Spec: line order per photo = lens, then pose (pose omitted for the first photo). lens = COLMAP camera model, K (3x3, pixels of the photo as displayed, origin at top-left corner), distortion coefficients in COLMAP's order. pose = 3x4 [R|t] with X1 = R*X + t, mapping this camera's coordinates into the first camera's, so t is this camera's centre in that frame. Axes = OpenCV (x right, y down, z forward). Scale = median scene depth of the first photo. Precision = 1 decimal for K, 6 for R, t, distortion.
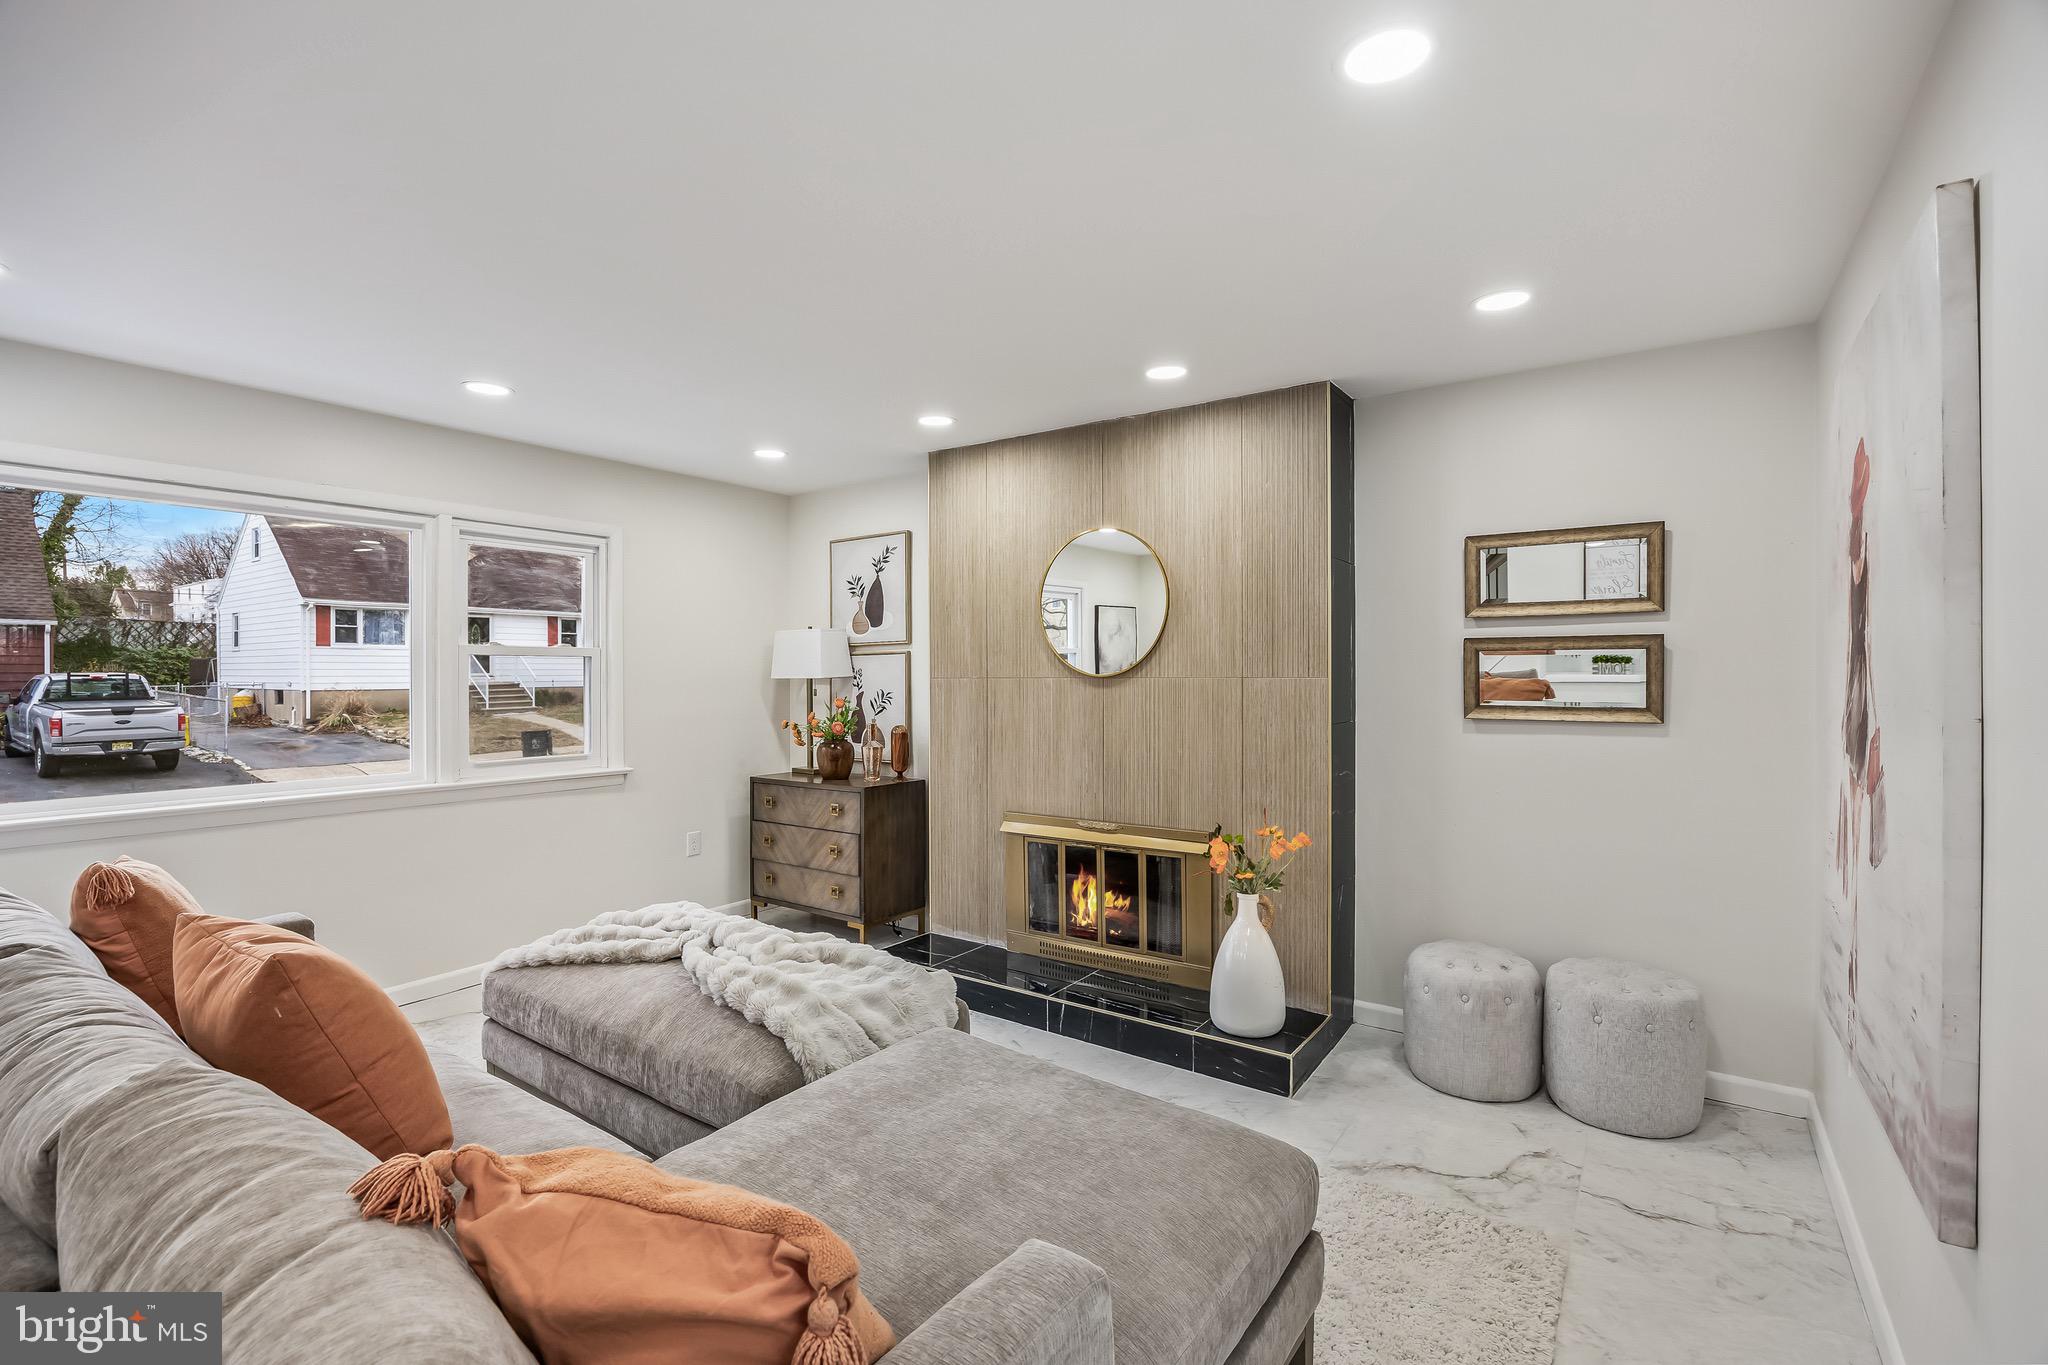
lens RADIAL K [[899.9, 0, 1054.3], [0, 899.9, 683.6], [0, 0, 1]] dist [-0.009920, 0.000354]
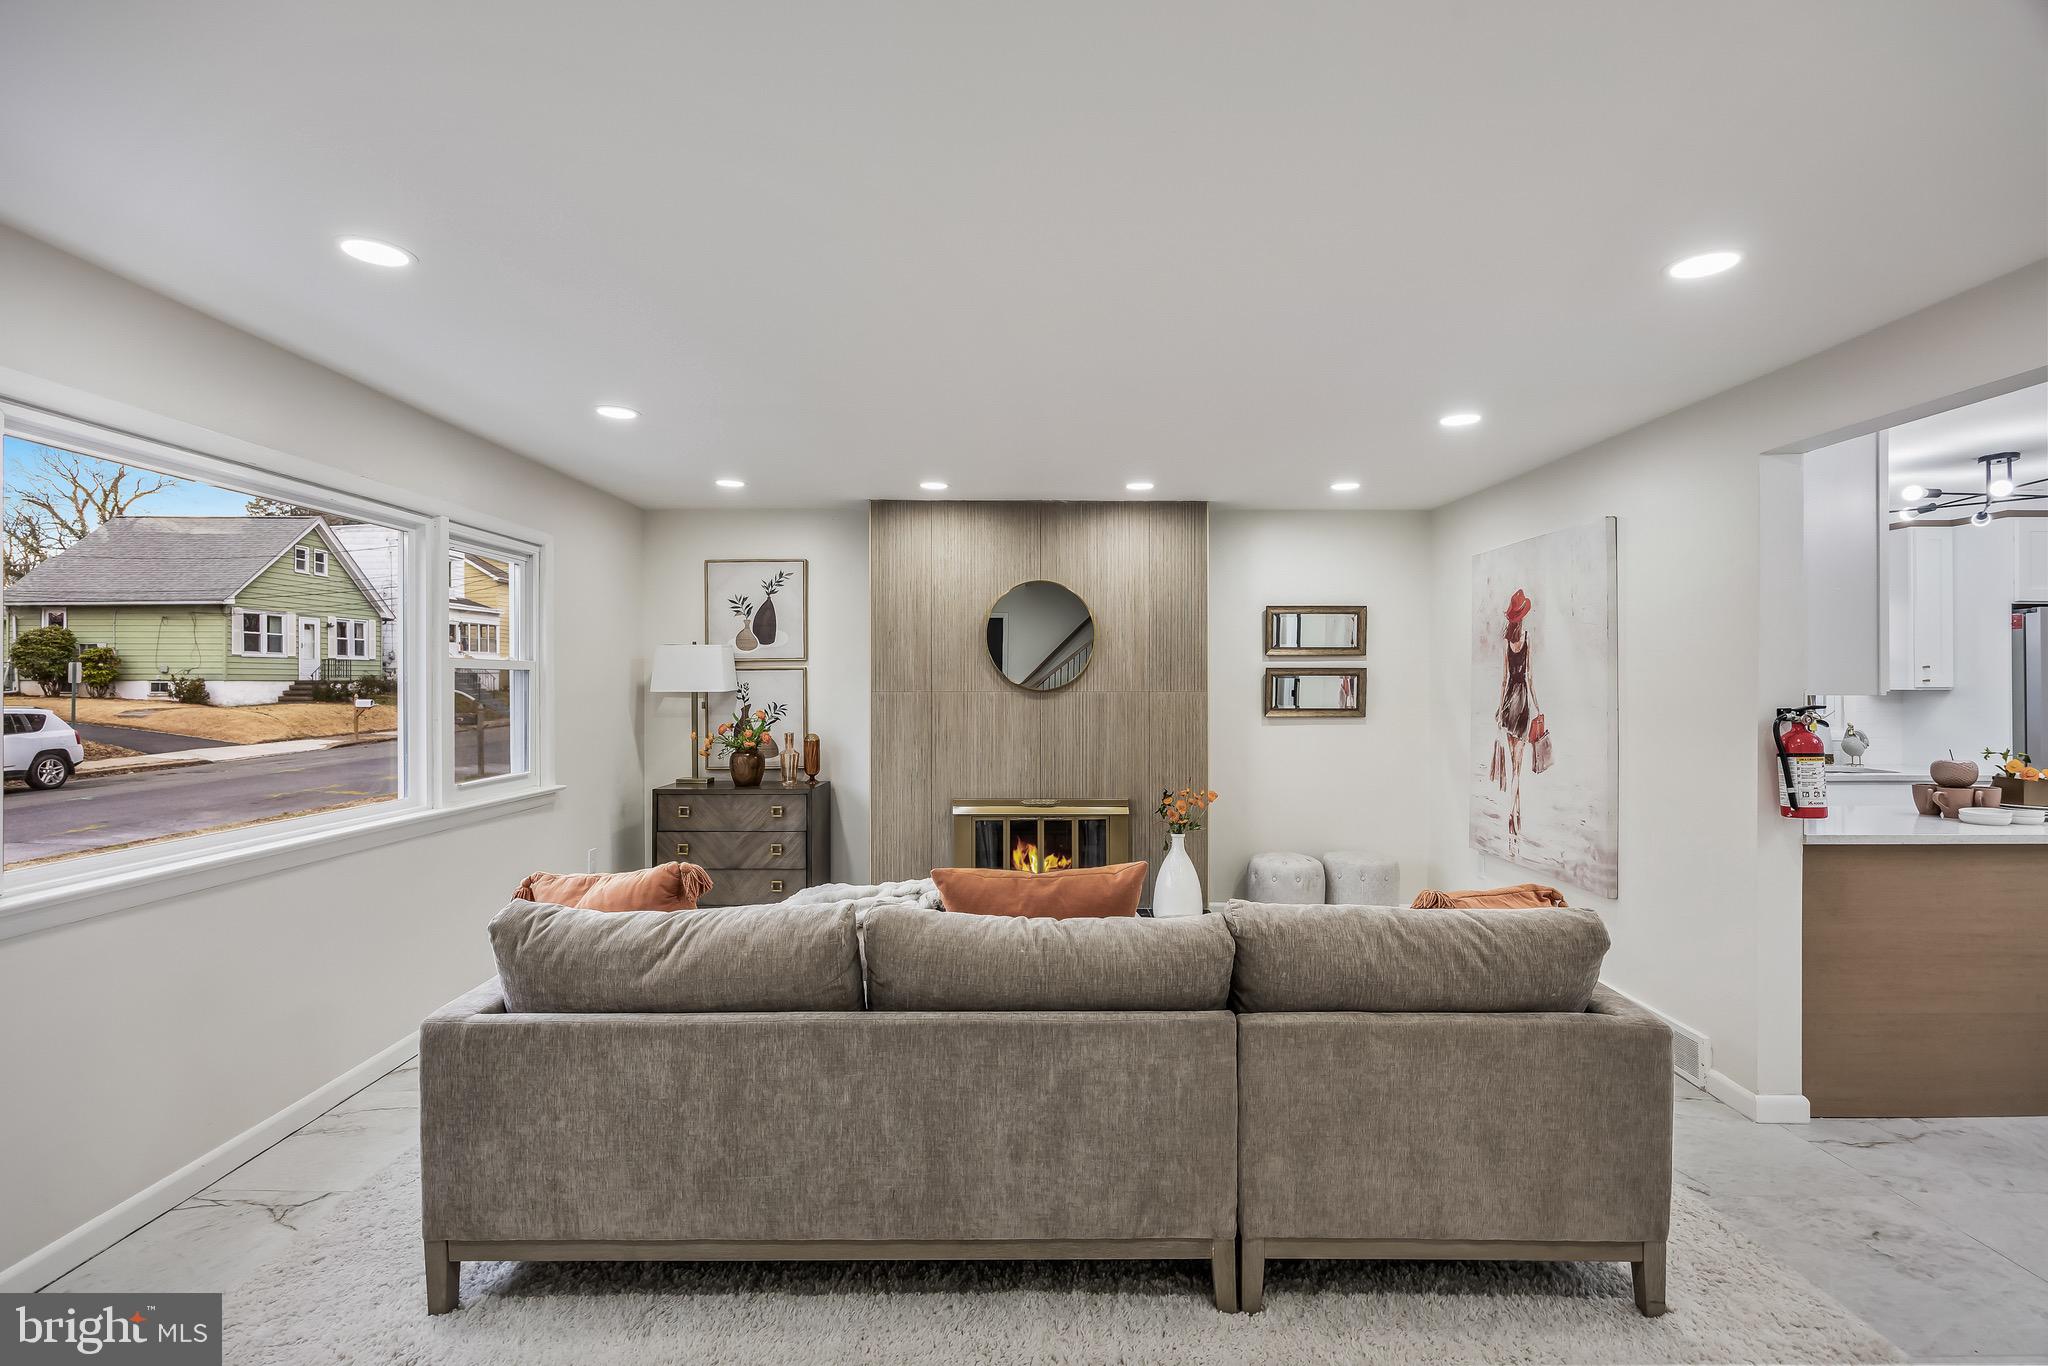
lens RADIAL K [[899.9, 0, 1042.6], [0, 899.9, 685.9], [0, 0, 1]] dist [-0.009920, 0.000354]
pose [[0.823848, 0.001473, 0.566809, -0.666865], [0.002287, 0.999980, -0.005924, -0.007282], [-0.566806, 0.006177, 0.823828, -0.100531]]
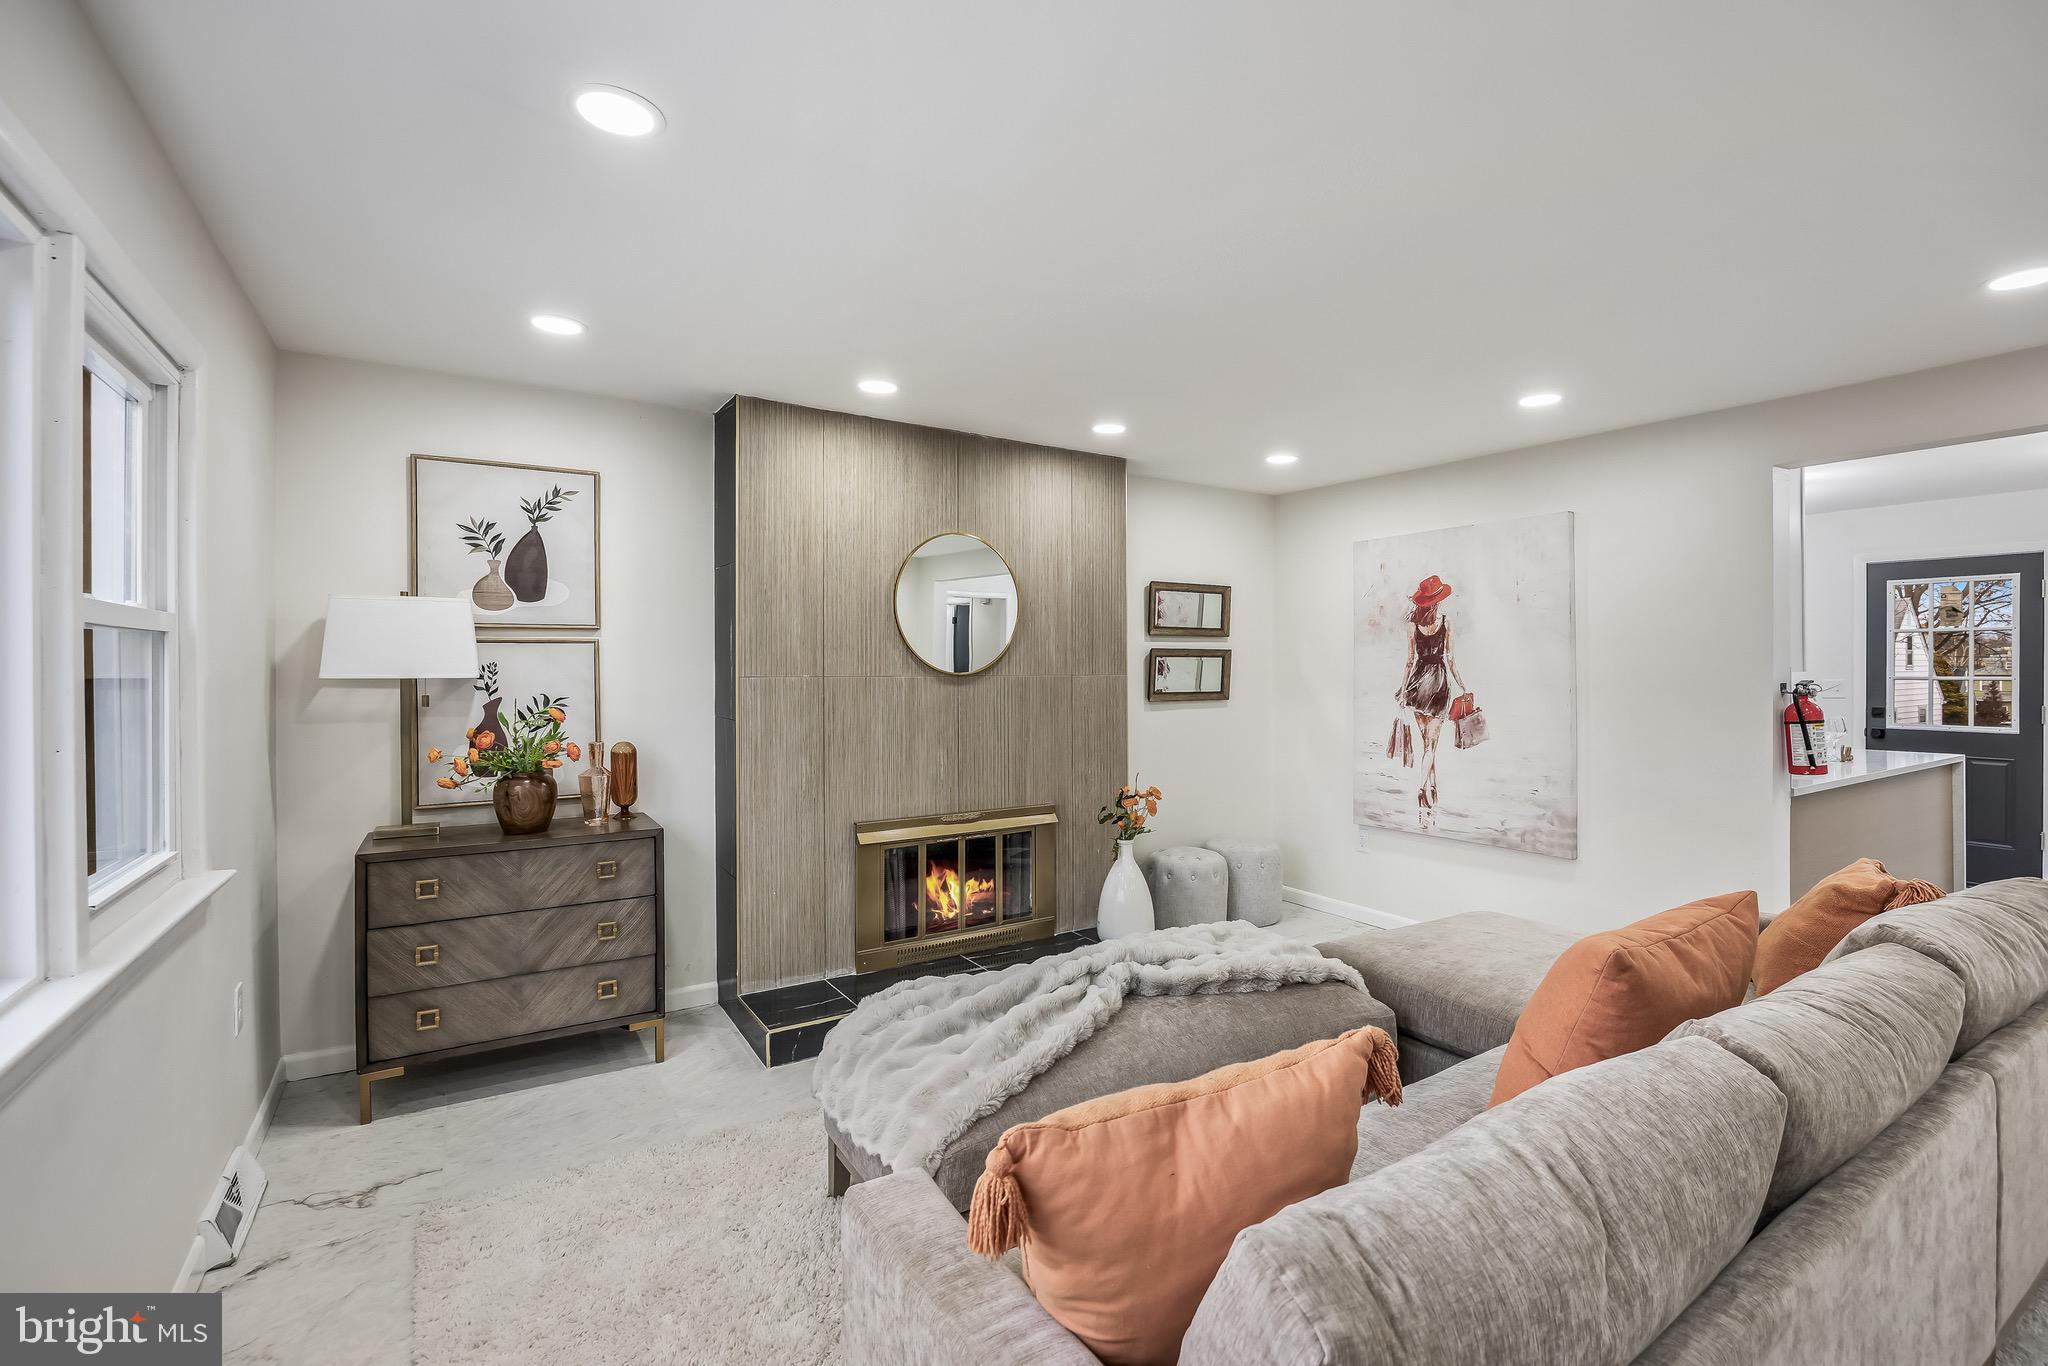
lens RADIAL K [[899.9, 0, 1046.3], [0, 899.9, 670.1], [0, 0, 1]] dist [-0.009920, 0.000354]
pose [[0.392808, 0.002648, 0.919617, -0.824405], [0.008814, 0.999939, -0.006644, -0.004773], [-0.919578, 0.010715, 0.392761, 0.469539]]
